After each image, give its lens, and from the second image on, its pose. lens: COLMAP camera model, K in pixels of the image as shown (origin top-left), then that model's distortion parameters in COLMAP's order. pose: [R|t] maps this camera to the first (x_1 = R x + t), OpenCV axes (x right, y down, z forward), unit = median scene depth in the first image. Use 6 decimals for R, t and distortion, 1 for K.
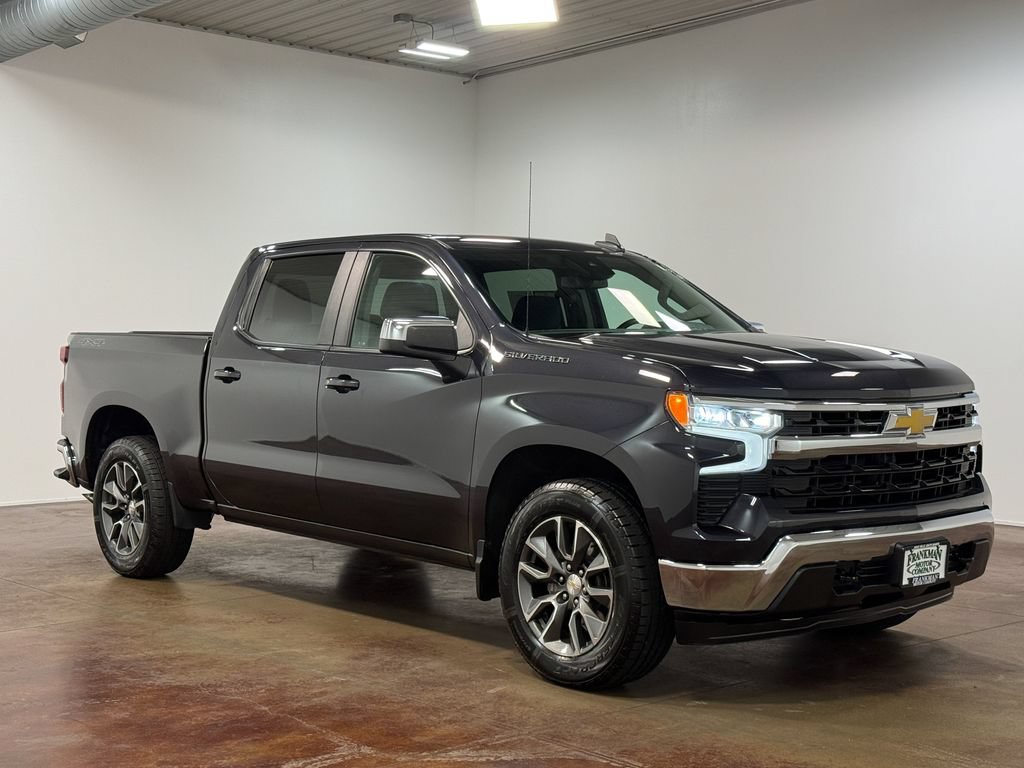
lens RADIAL K [[1482.5, 0, 512.0], [0, 1482.5, 384.0], [0, 0, 1]] dist [0.113827, 0.011581]
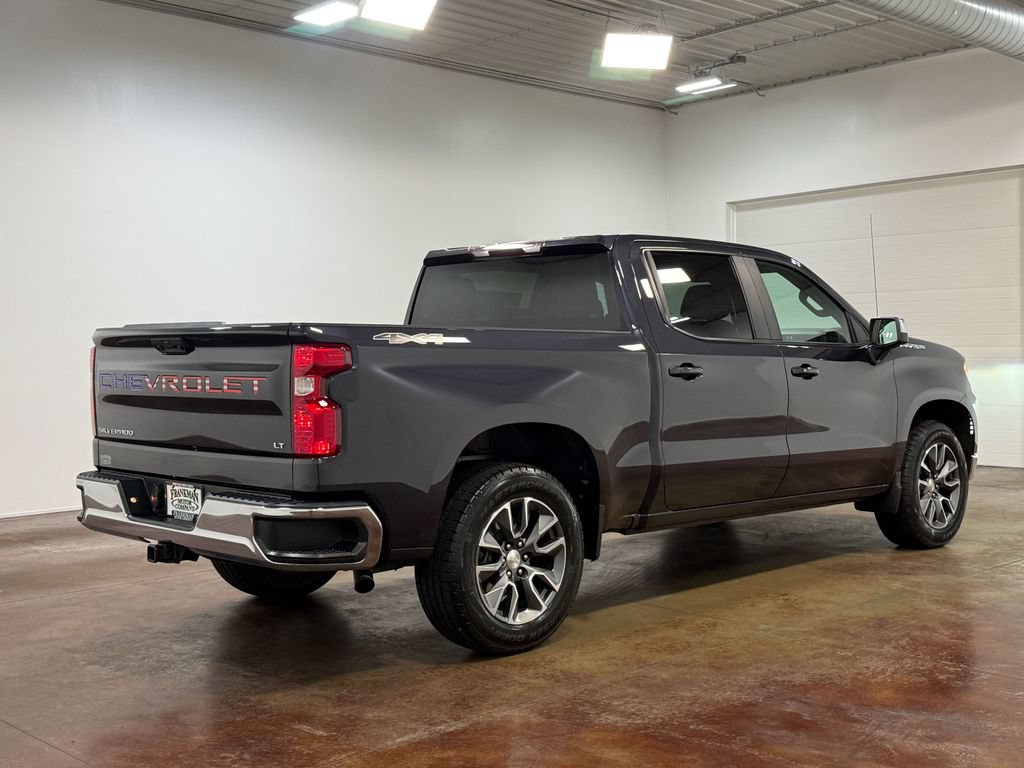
lens RADIAL K [[1159.4, 0, 504.9], [0, 1159.4, 382.1], [0, 0, 1]] dist [0.127966, 0.020005]
pose [[0.068251, 0.011396, -0.997603, 1.148364], [-0.035495, 0.999329, 0.008987, 0.014469], [0.997037, 0.034797, 0.068610, 1.161199]]
